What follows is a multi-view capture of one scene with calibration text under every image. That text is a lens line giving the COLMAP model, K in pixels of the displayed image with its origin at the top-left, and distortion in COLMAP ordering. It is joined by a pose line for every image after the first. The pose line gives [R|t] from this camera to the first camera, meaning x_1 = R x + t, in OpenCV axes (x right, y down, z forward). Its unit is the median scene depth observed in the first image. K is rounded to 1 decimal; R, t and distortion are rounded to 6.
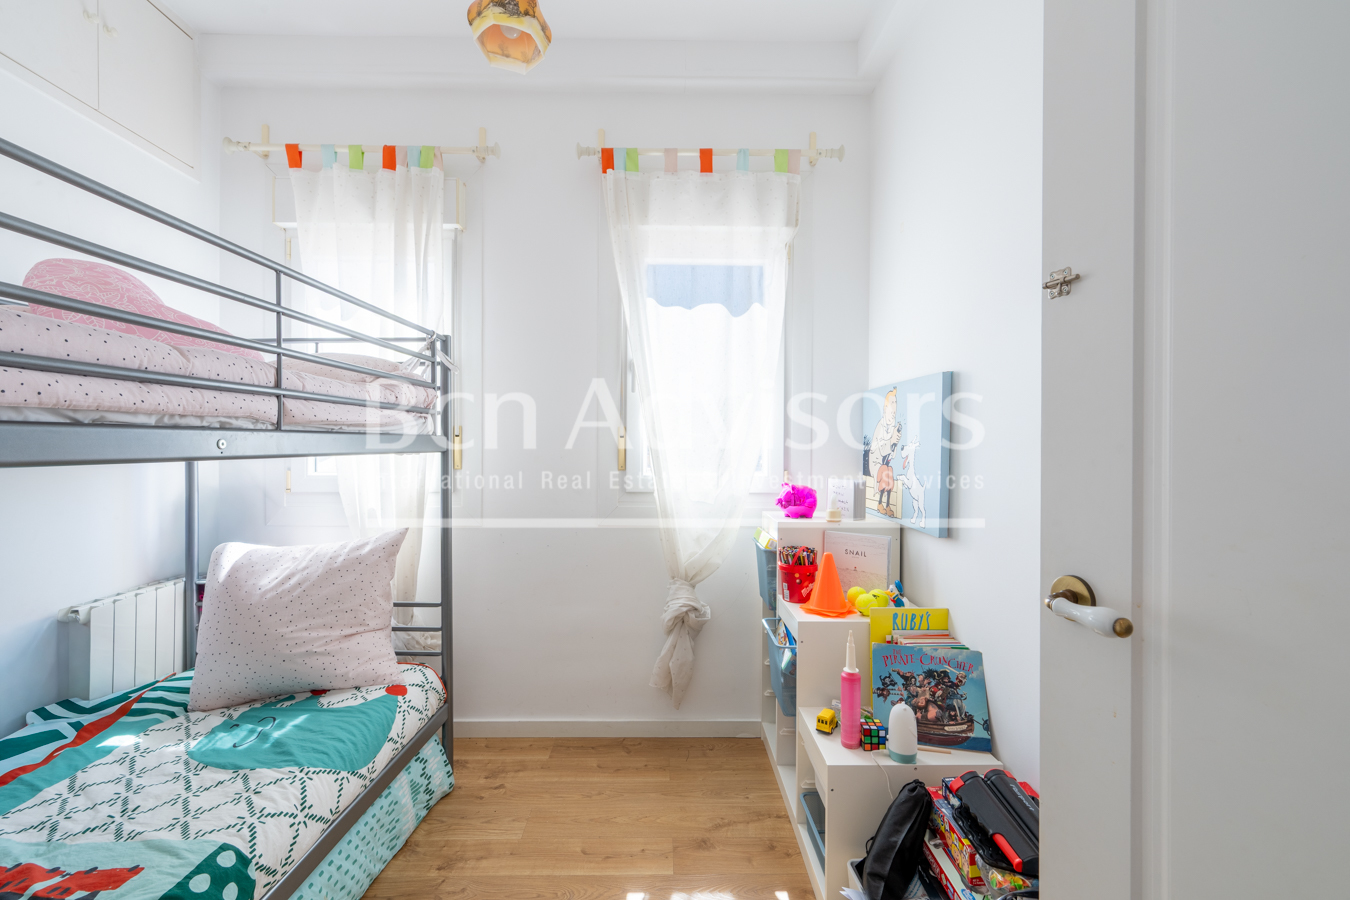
lens RADIAL K [[593.0, 0, 672.4], [0, 593.0, 448.8], [0, 0, 1]] dist [-0.000558, 0.000464]
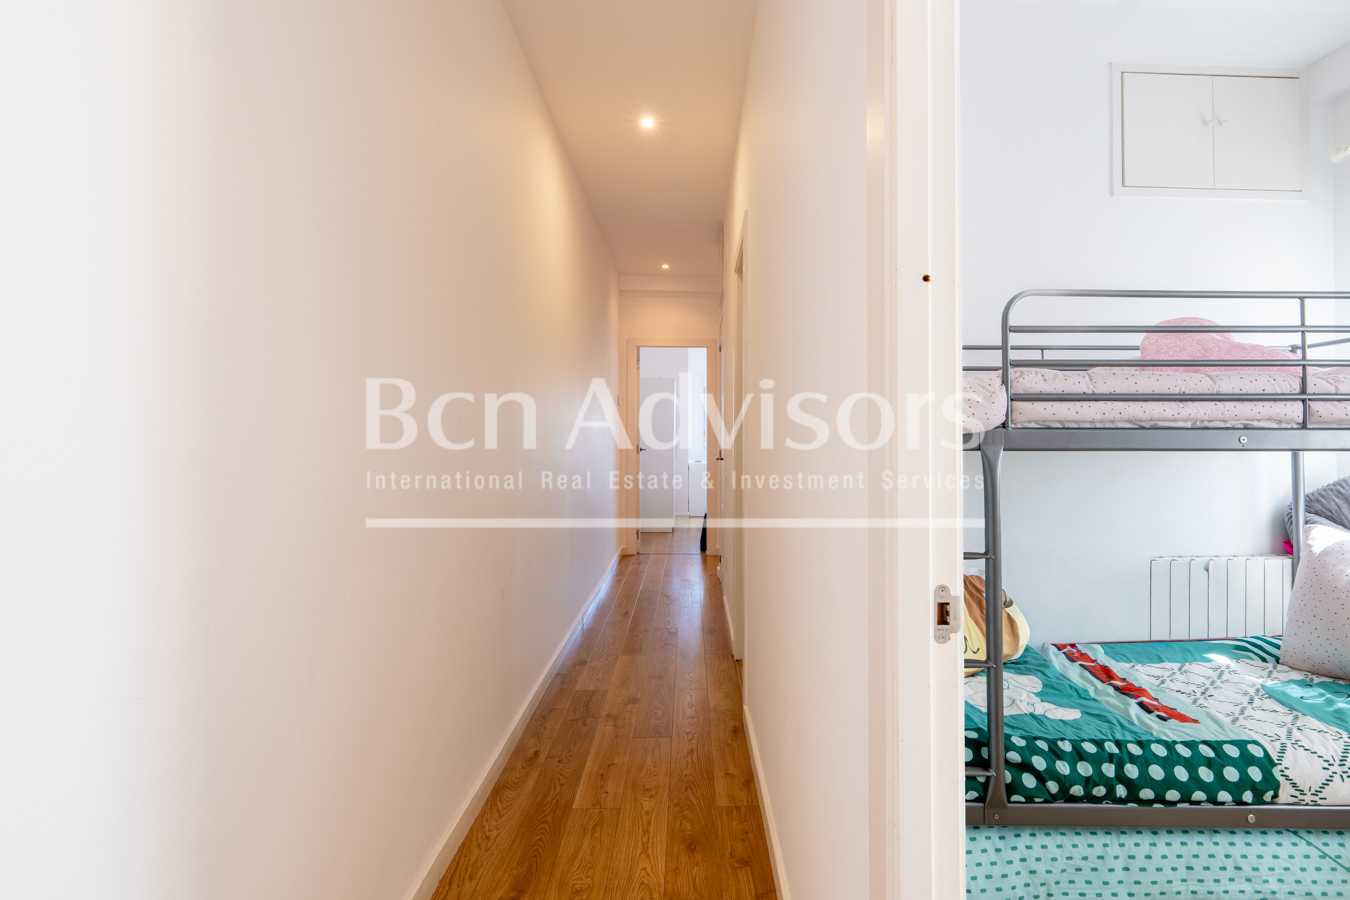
lens RADIAL K [[660.8, 0, 680.7], [0, 660.8, 414.8], [0, 0, 1]] dist [-0.001167, 0.000194]
pose [[0.008779, -0.029500, -0.999526, 0.670514], [-0.009938, 0.999513, -0.029587, -0.006416], [0.999912, 0.010193, 0.008482, -0.284284]]
